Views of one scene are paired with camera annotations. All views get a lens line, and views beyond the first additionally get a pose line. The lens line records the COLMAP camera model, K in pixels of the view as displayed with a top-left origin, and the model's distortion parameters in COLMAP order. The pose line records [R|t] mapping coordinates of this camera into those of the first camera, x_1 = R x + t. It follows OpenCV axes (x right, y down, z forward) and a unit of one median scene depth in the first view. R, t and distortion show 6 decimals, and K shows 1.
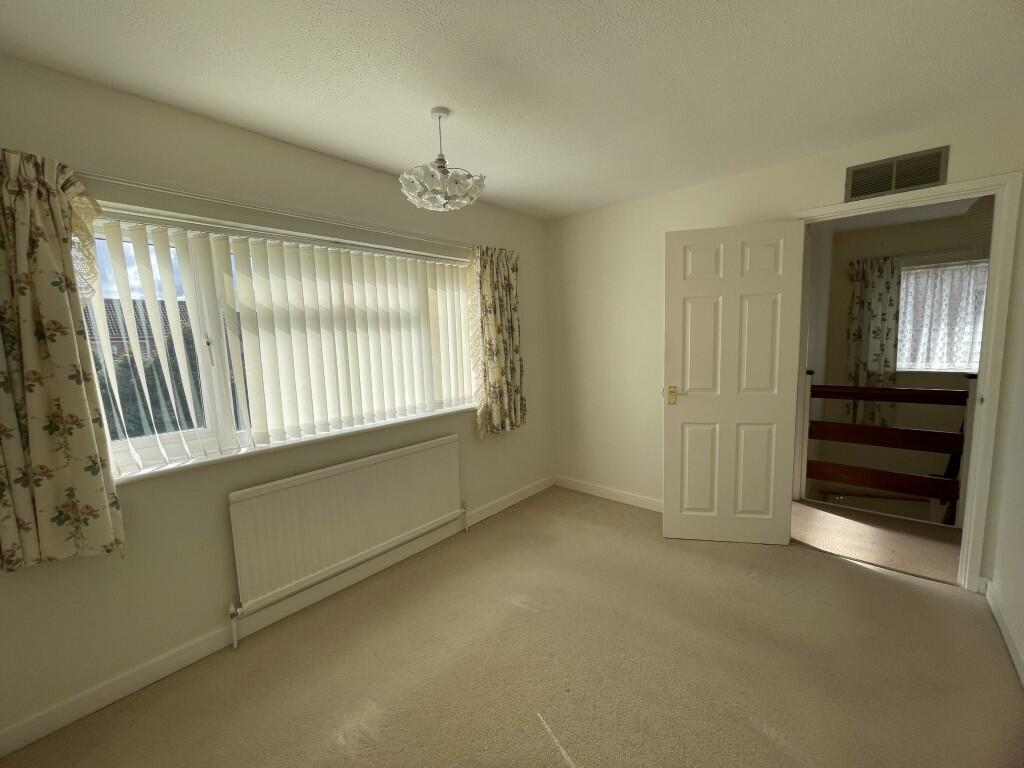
lens RADIAL K [[406.5, 0, 506.9], [0, 406.5, 385.1], [0, 0, 1]] dist [0.000589, 0.000134]
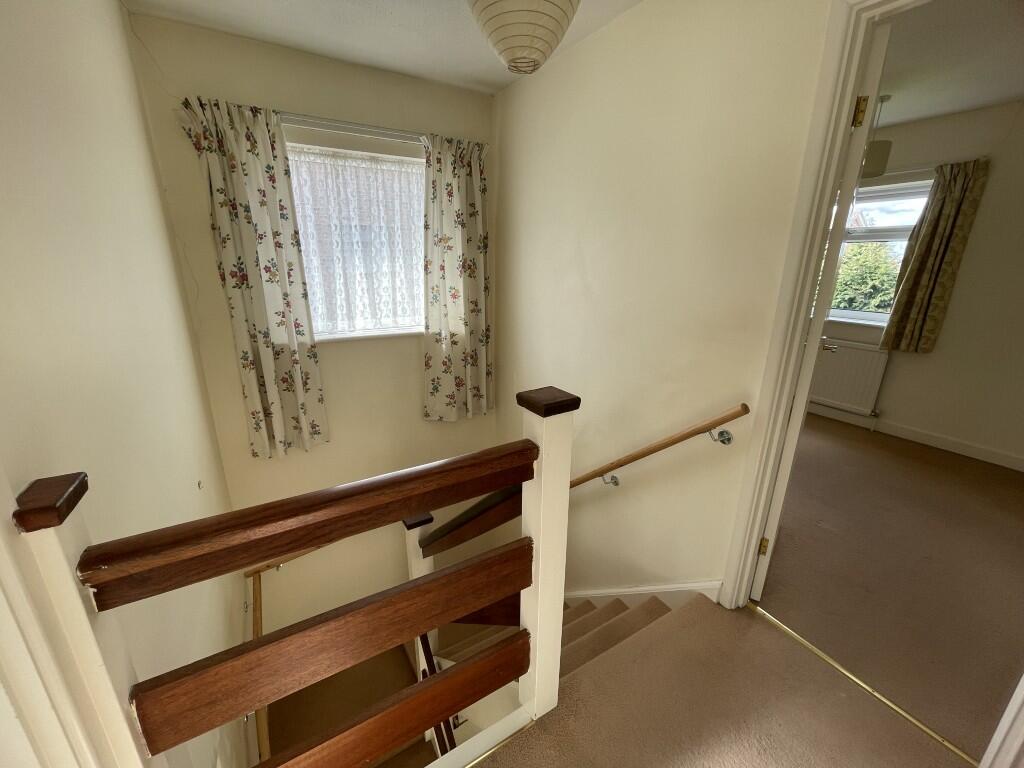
lens RADIAL K [[406.5, 0, 504.2], [0, 406.5, 378.7], [0, 0, 1]] dist [0.000589, 0.000134]
pose [[0.304003, -0.238280, 0.922391, 0.485758], [0.089928, 0.971070, 0.221216, -0.082942], [-0.948417, 0.015698, 0.316637, 0.553616]]
